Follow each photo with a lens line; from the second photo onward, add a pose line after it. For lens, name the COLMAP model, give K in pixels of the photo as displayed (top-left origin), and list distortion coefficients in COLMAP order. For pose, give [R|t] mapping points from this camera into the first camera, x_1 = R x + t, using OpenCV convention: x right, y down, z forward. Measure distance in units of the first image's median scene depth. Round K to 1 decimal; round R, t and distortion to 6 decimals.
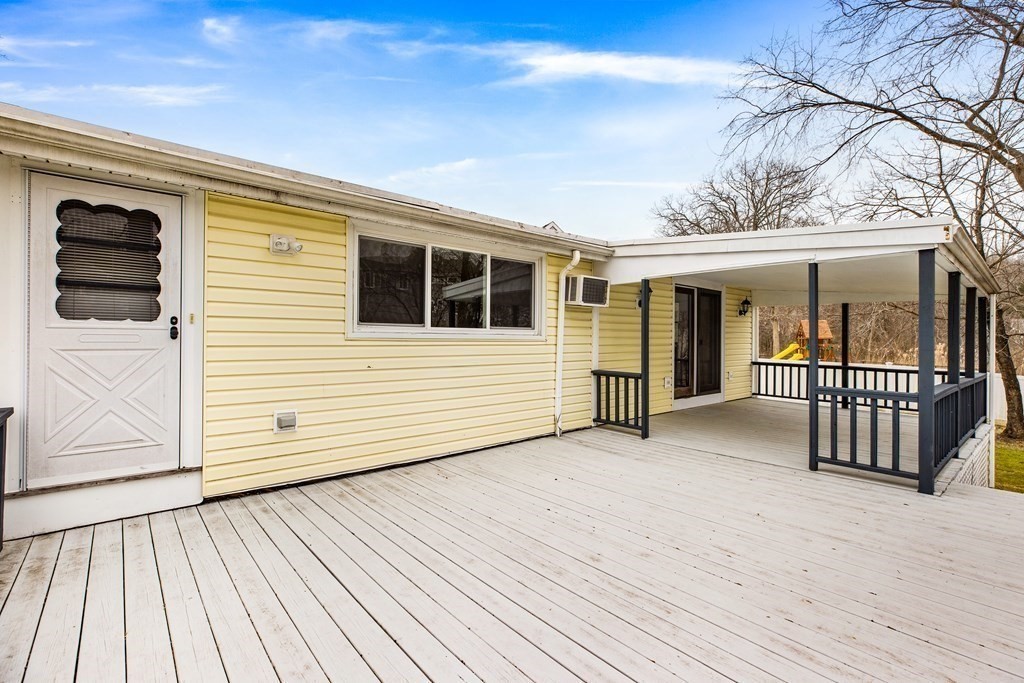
lens RADIAL K [[454.9, 0, 509.4], [0, 454.9, 342.7], [0, 0, 1]] dist [-0.020294, 0.005306]
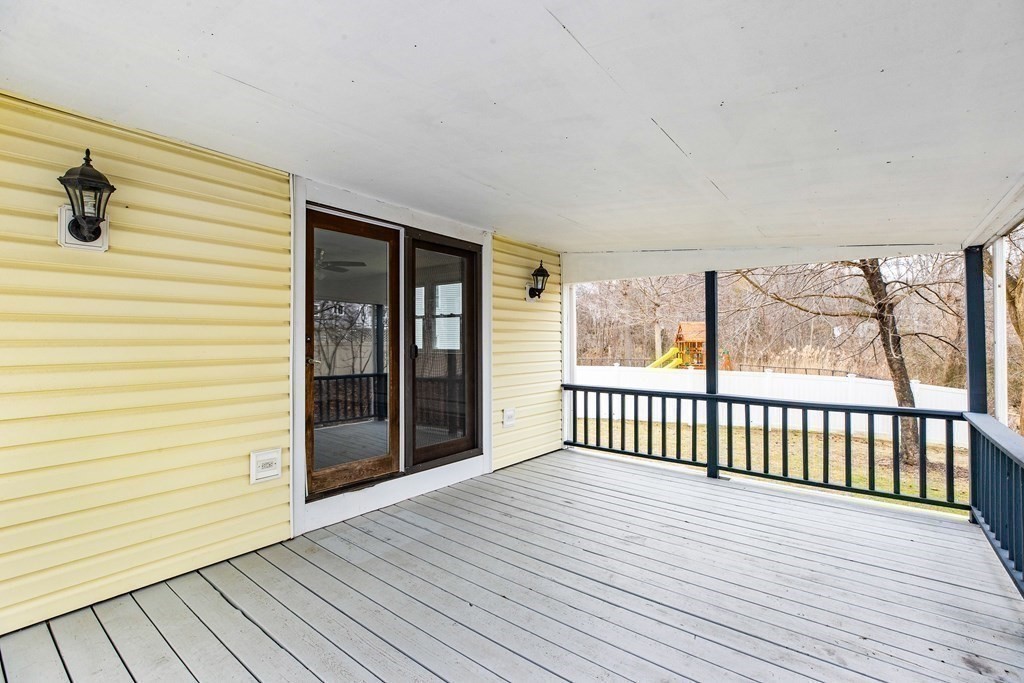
lens RADIAL K [[454.9, 0, 513.6], [0, 454.9, 340.1], [0, 0, 1]] dist [-0.020294, 0.005306]
pose [[0.979400, -0.006649, 0.201821, 0.387118], [0.010050, 0.999824, -0.015831, -0.003505], [-0.201680, 0.017533, 0.979294, 0.497291]]
